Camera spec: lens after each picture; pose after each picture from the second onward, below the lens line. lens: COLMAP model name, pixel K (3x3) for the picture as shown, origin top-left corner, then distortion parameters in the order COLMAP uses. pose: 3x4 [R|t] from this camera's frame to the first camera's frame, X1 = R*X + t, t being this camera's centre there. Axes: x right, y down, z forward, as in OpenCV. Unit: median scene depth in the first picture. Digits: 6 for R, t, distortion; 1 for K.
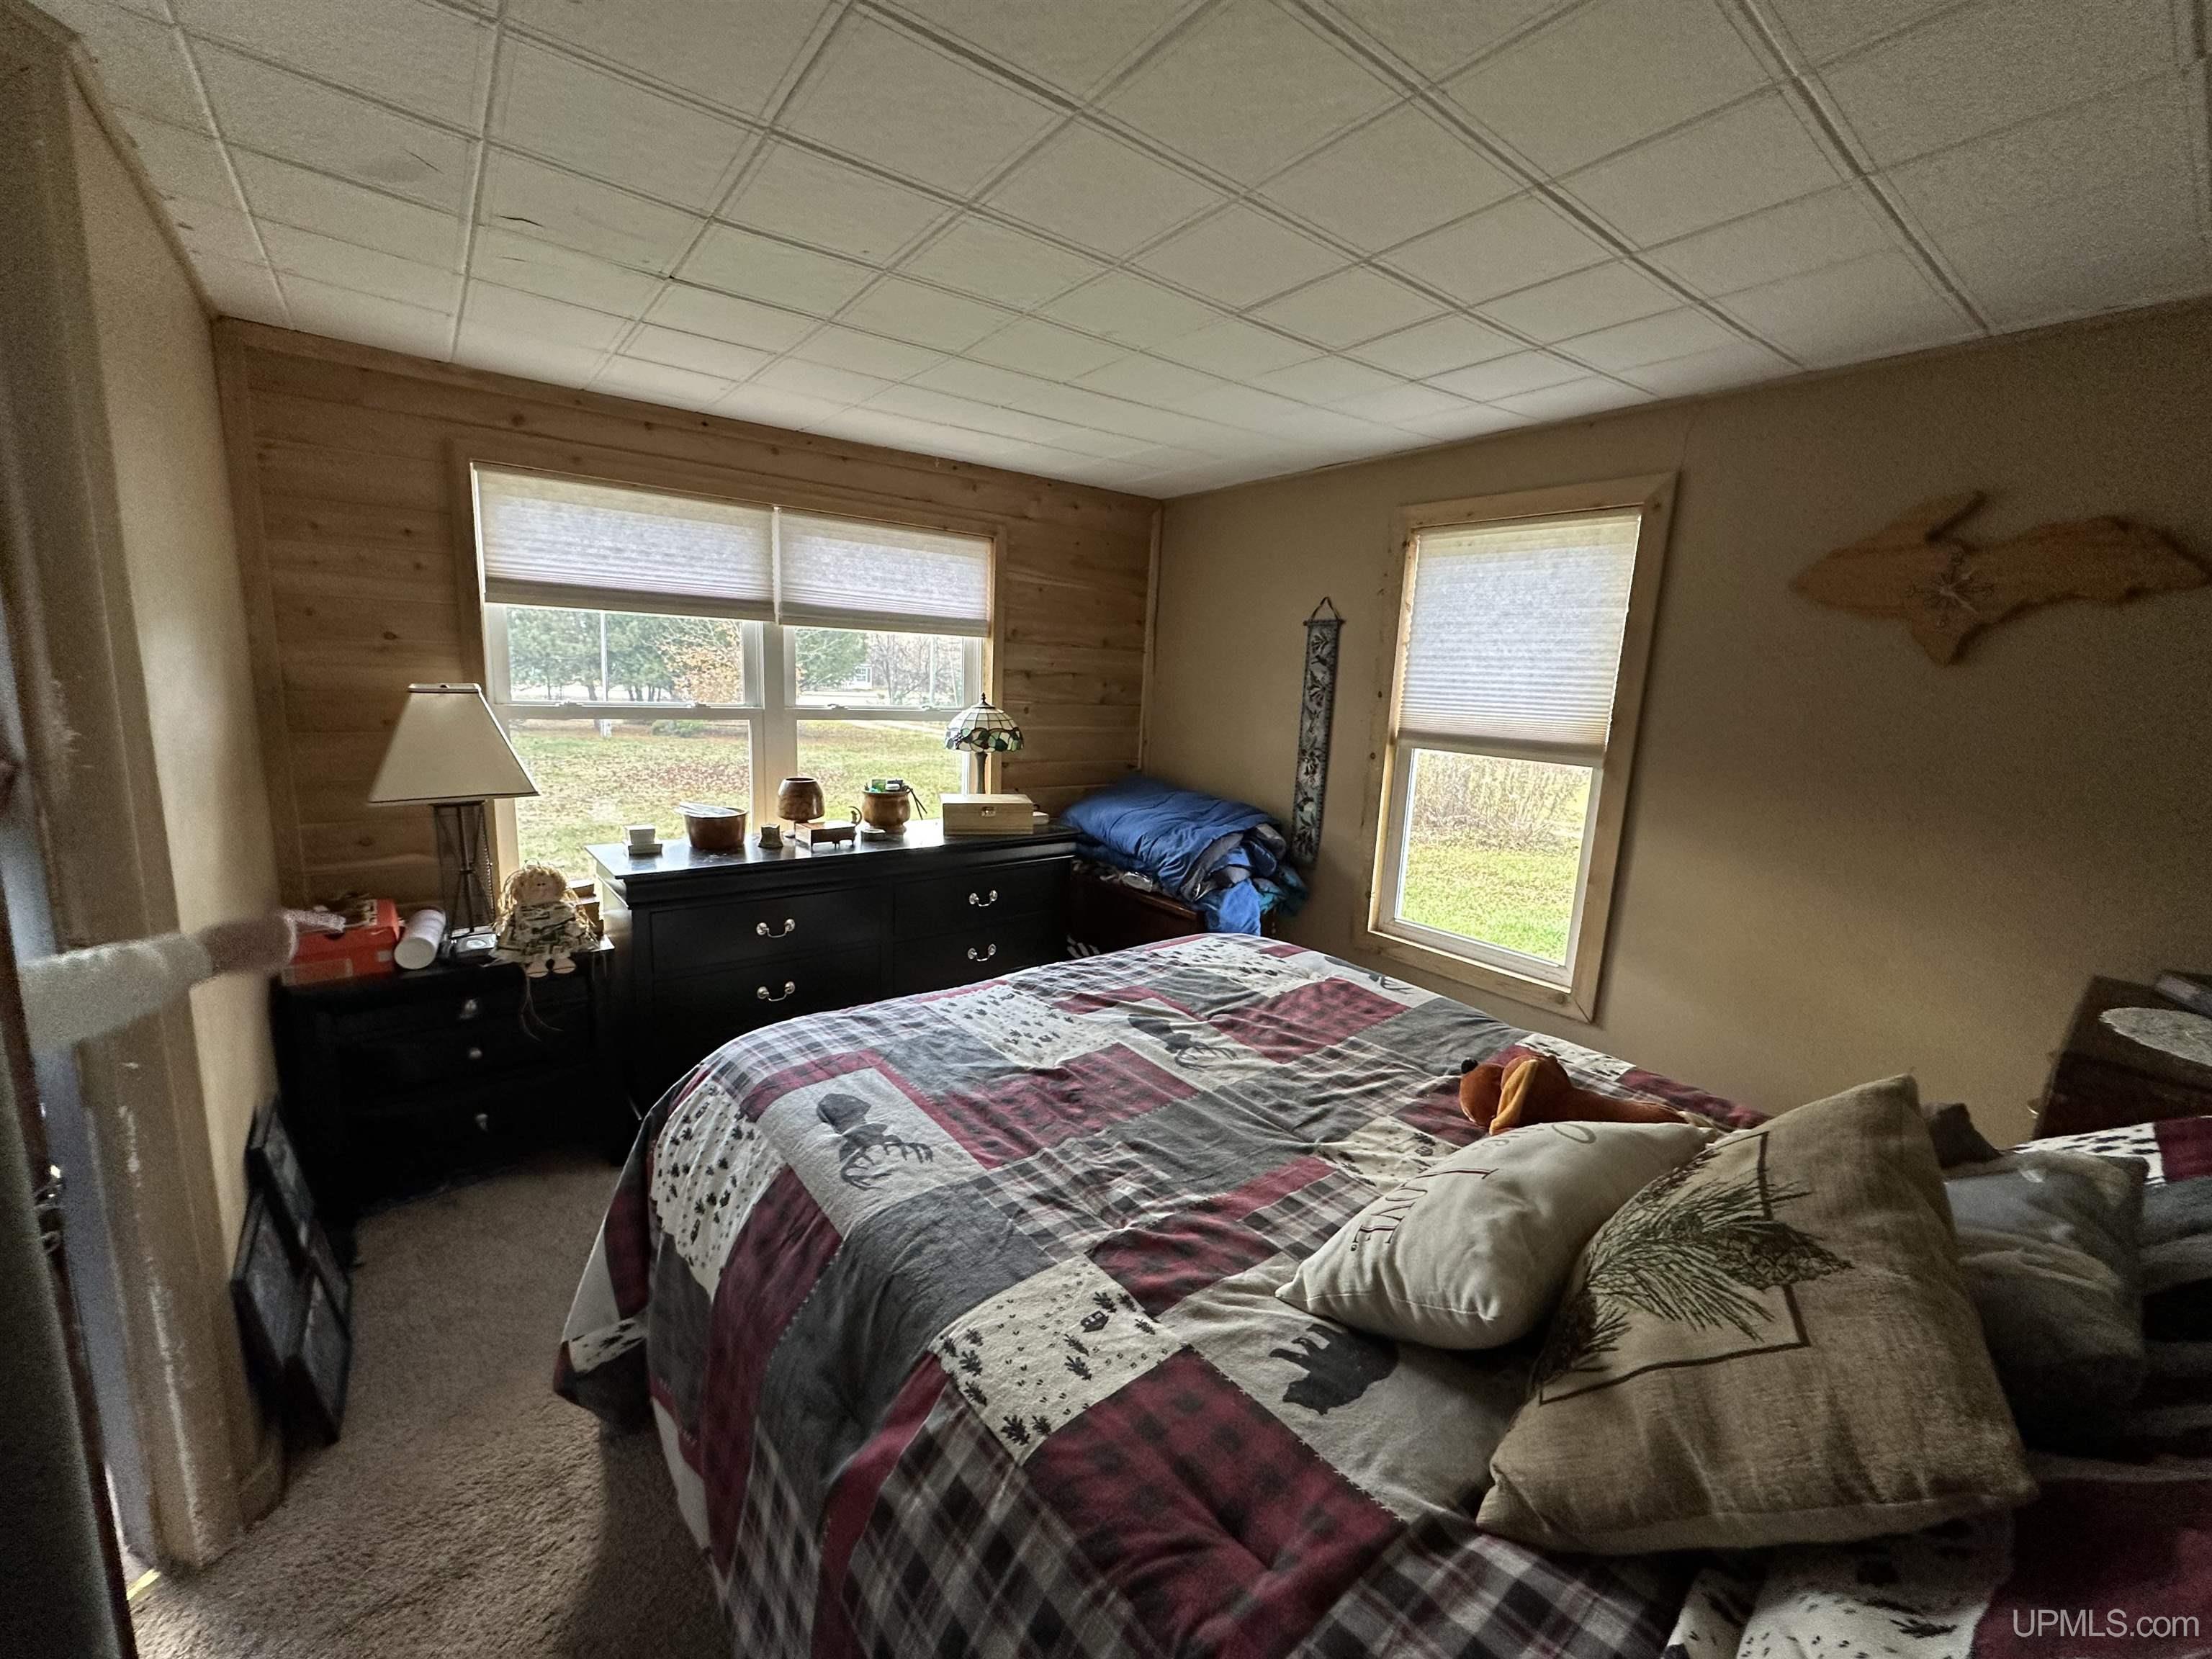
lens RADIAL K [[874.7, 0, 1106.0], [0, 874.7, 829.5], [0, 0, 1]] dist [-0.001192, 0.000010]
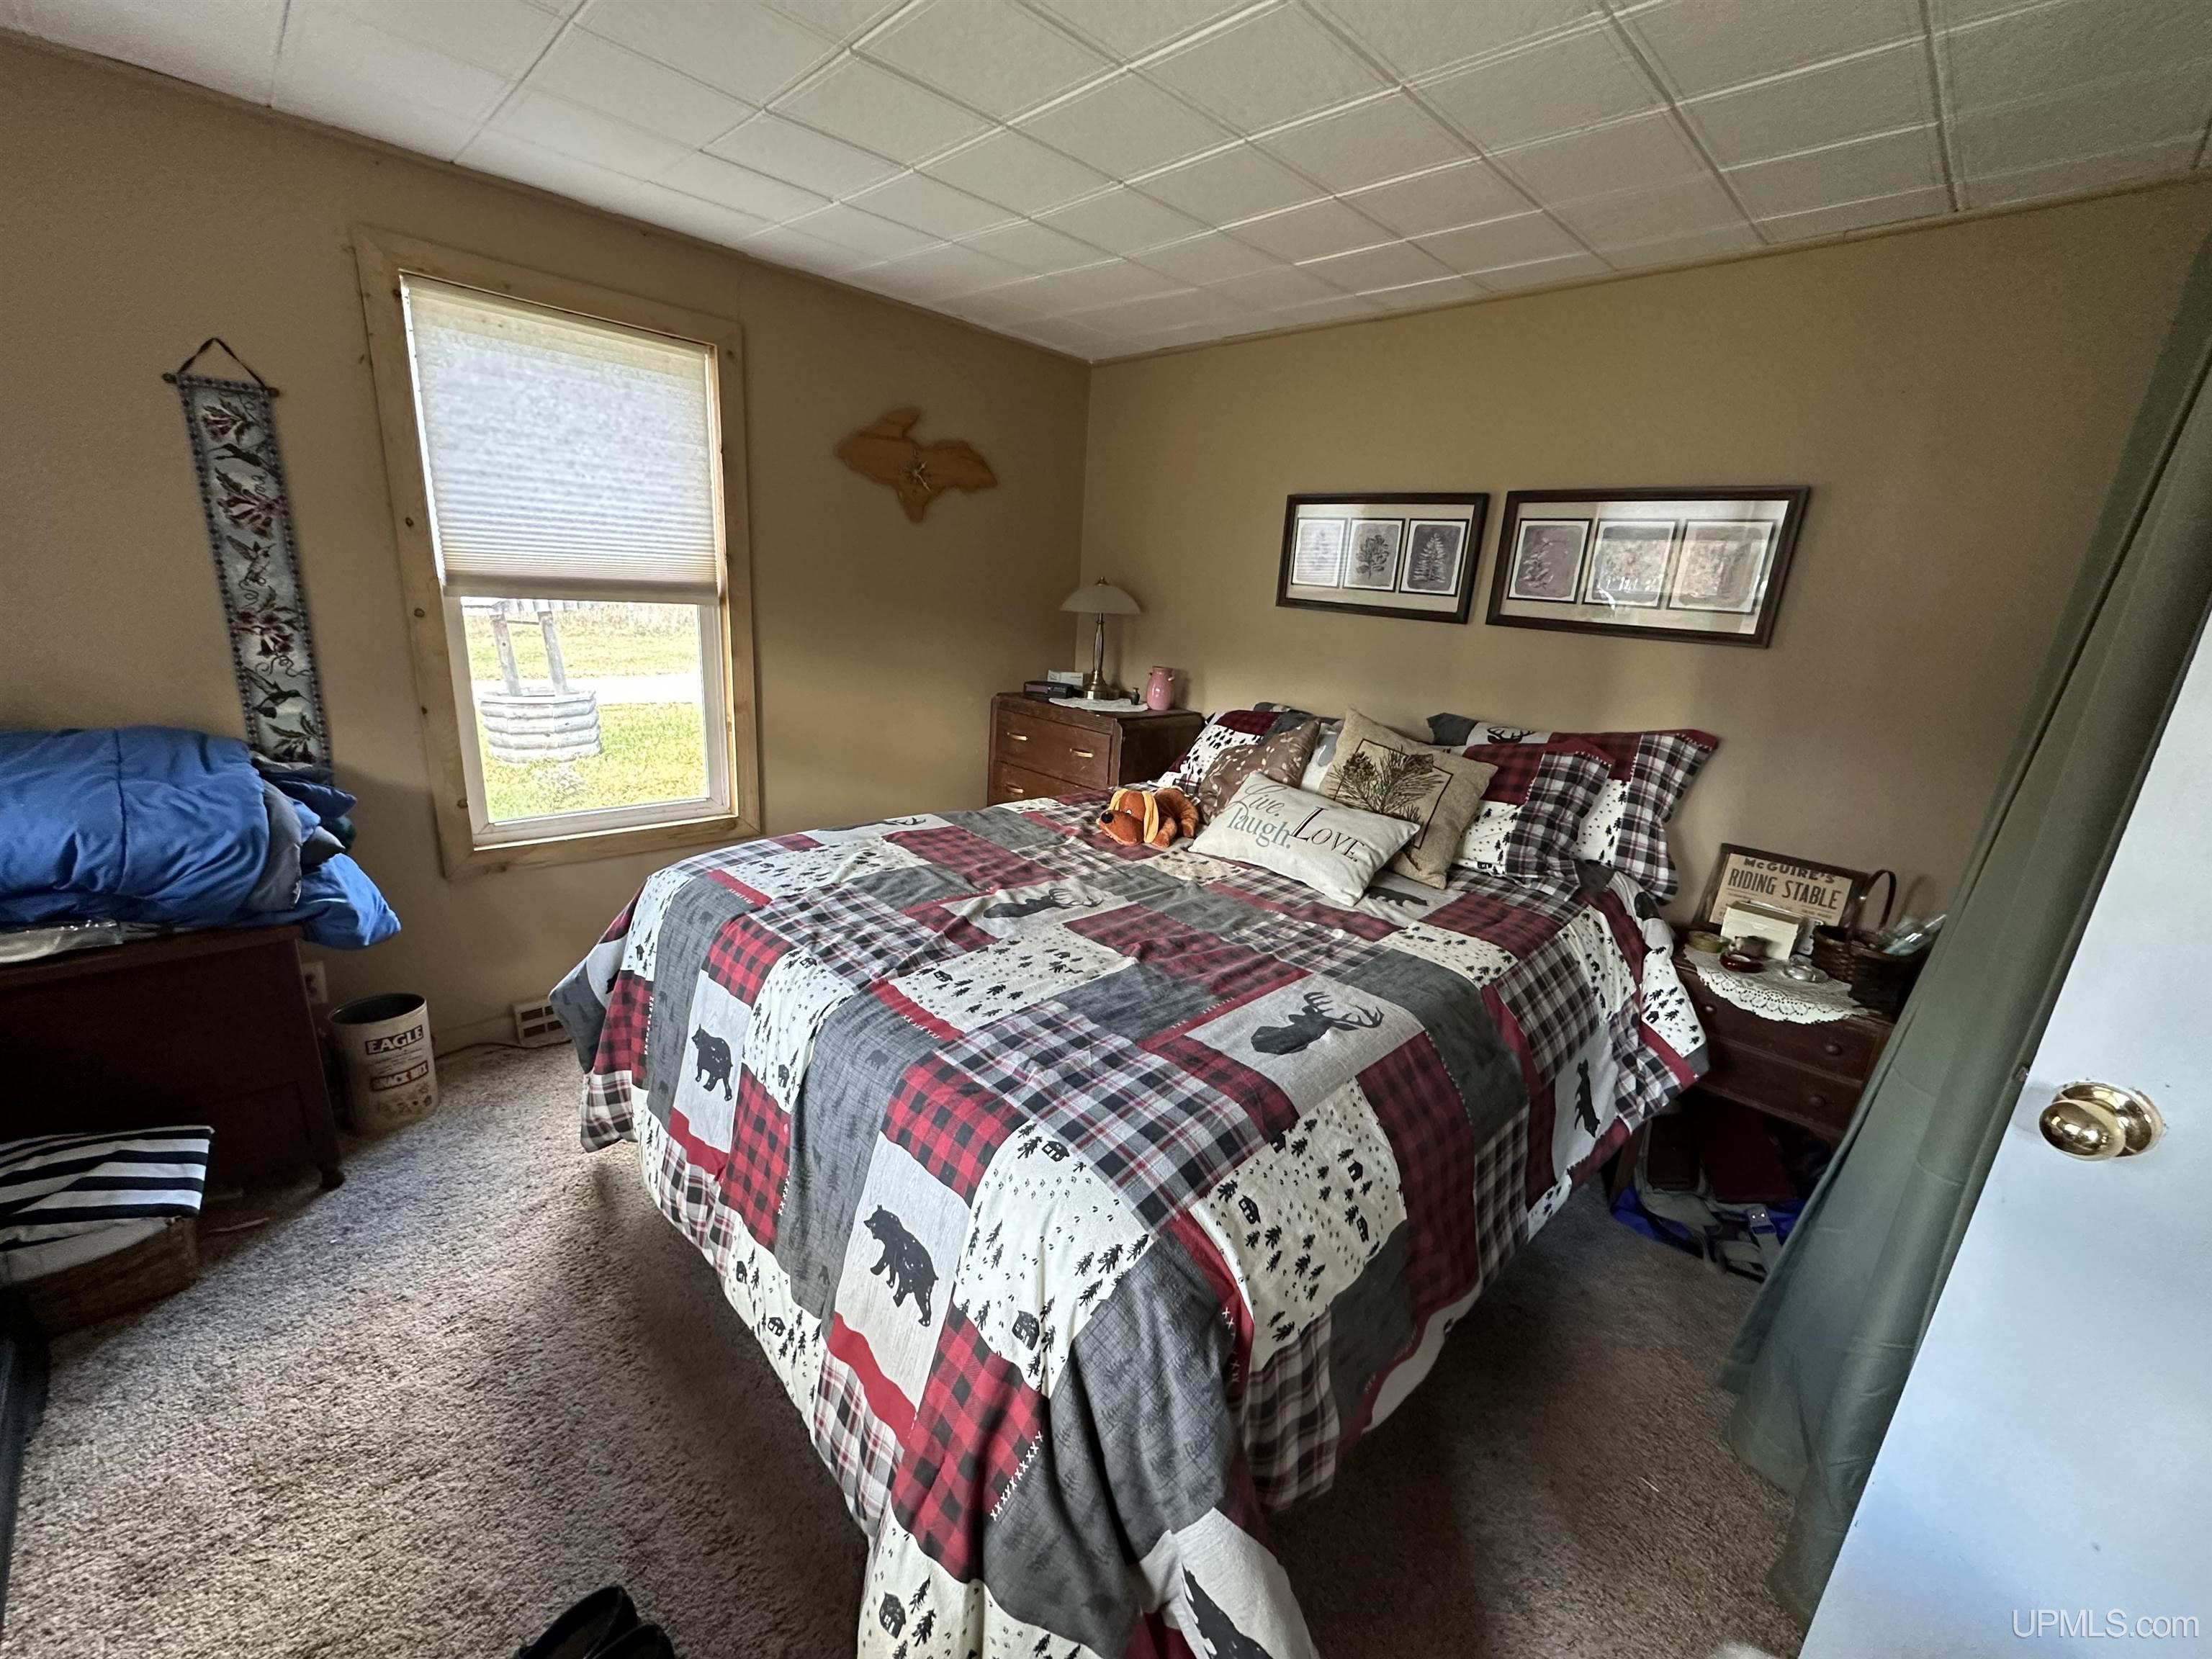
lens RADIAL K [[874.7, 0, 1106.0], [0, 874.7, 829.5], [0, 0, 1]] dist [-0.001192, 0.000010]
pose [[-0.112386, -0.323521, 0.939523, -0.730829], [0.100334, 0.936986, 0.334649, -0.155073], [-0.988586, 0.131876, -0.072844, 0.812326]]
